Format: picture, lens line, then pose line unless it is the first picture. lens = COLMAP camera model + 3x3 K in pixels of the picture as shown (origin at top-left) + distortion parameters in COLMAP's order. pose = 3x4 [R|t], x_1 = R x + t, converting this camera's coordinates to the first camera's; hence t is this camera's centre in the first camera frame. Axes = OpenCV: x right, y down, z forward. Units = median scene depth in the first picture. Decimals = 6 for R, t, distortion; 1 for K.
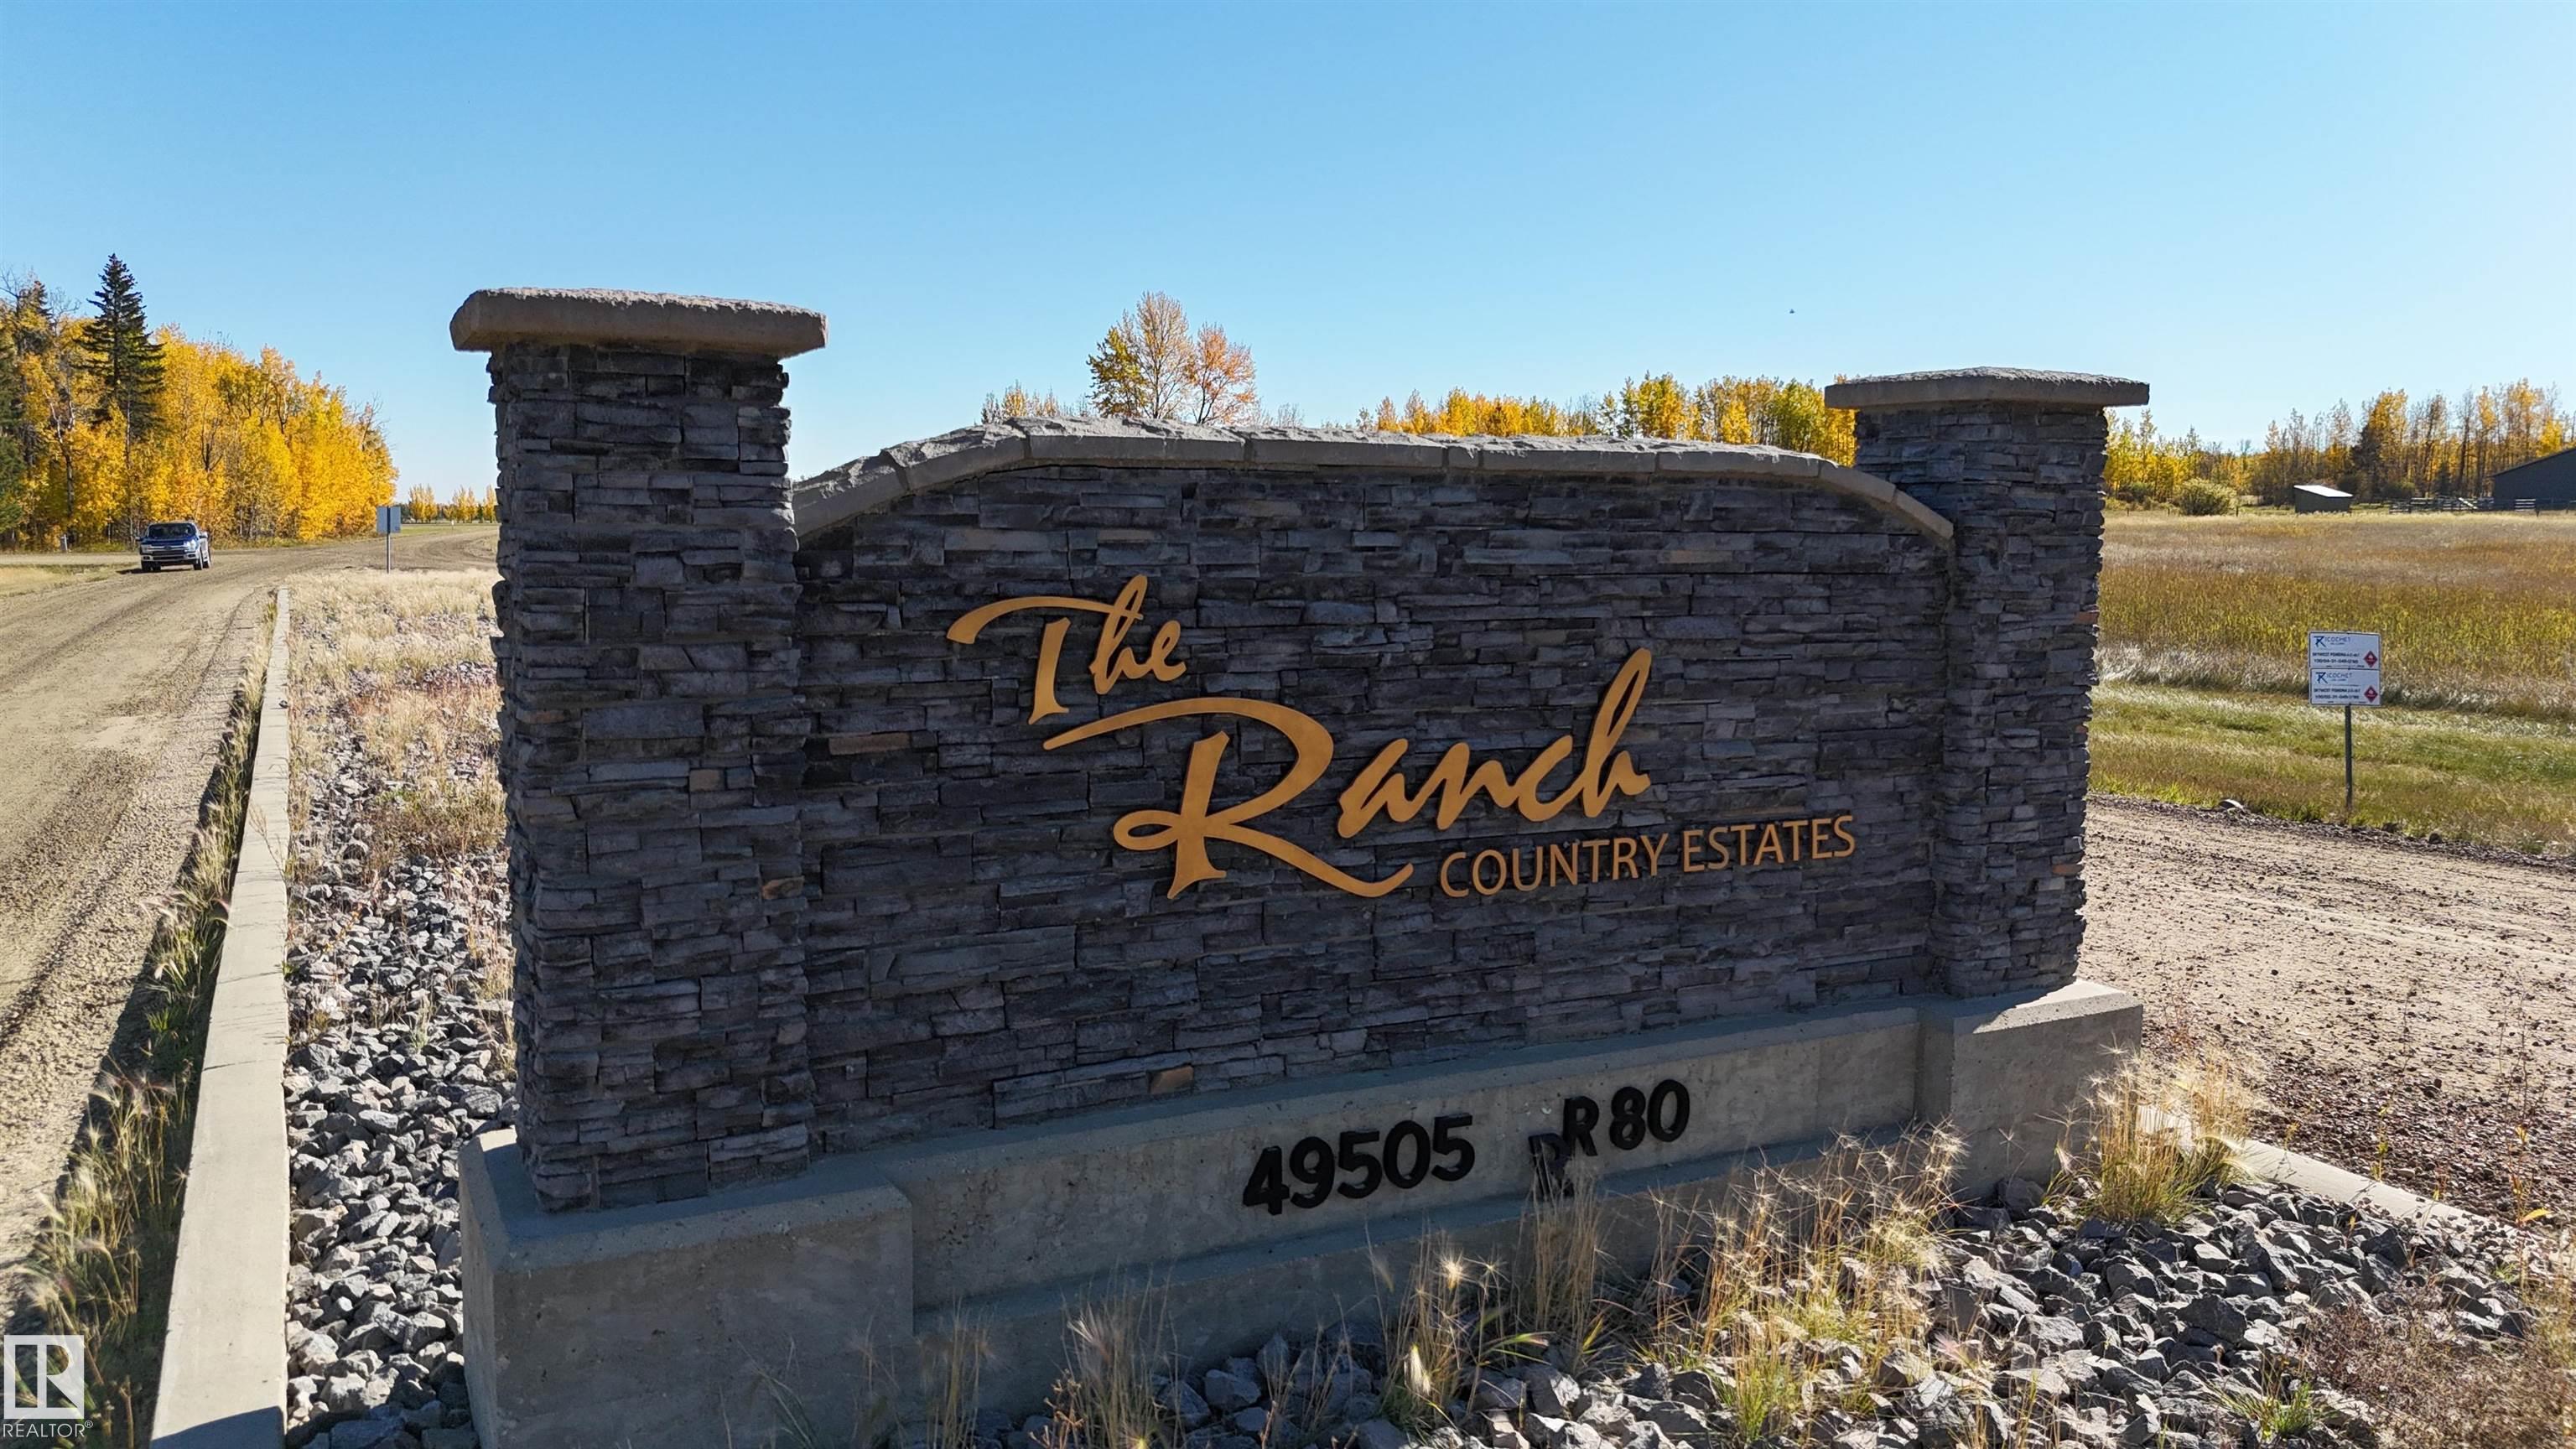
lens RADIAL K [[1932.1, 0, 1292.5], [0, 1932.1, 717.8], [0, 0, 1]] dist [0.112005, -0.118300]
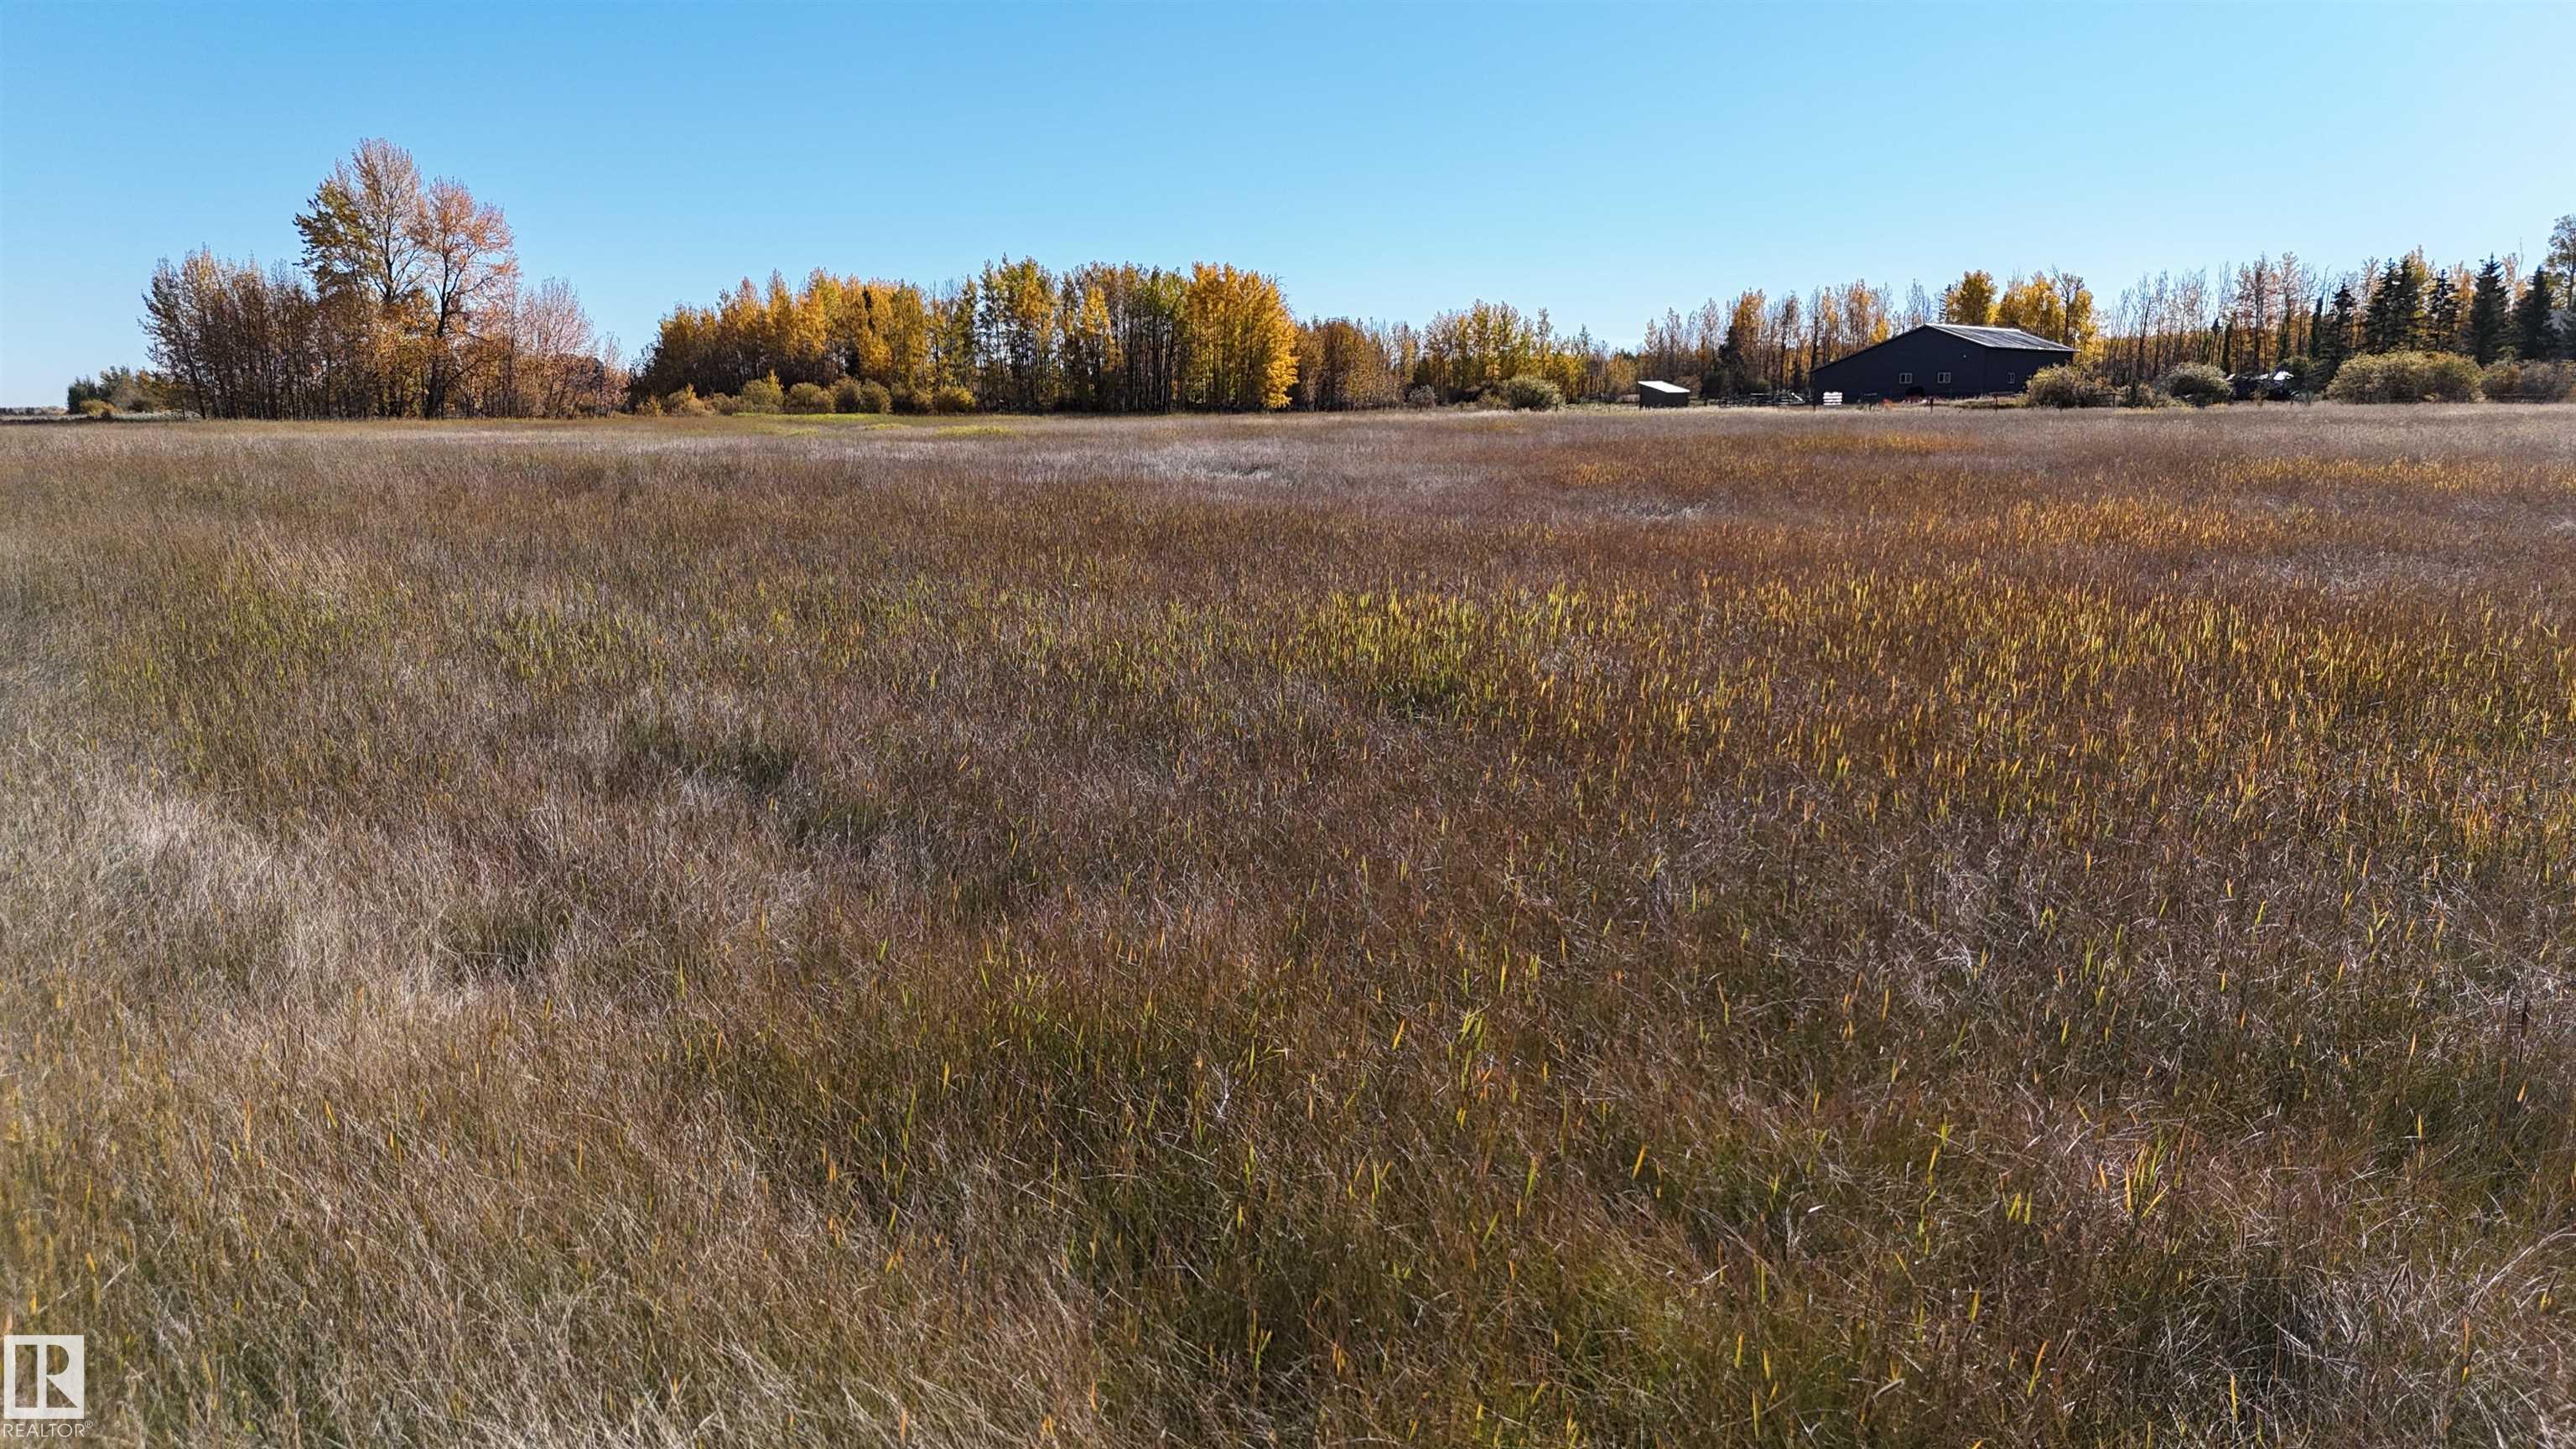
lens RADIAL K [[1932.8, 0, 1286.6], [0, 1932.8, 738.9], [0, 0, 1]] dist [0.081656, -0.067573]
pose [[0.969220, -0.044641, 0.242114, 0.135463], [0.029395, 0.997372, 0.066221, -0.010237], [-0.244434, -0.057065, 0.967985, 0.108939]]
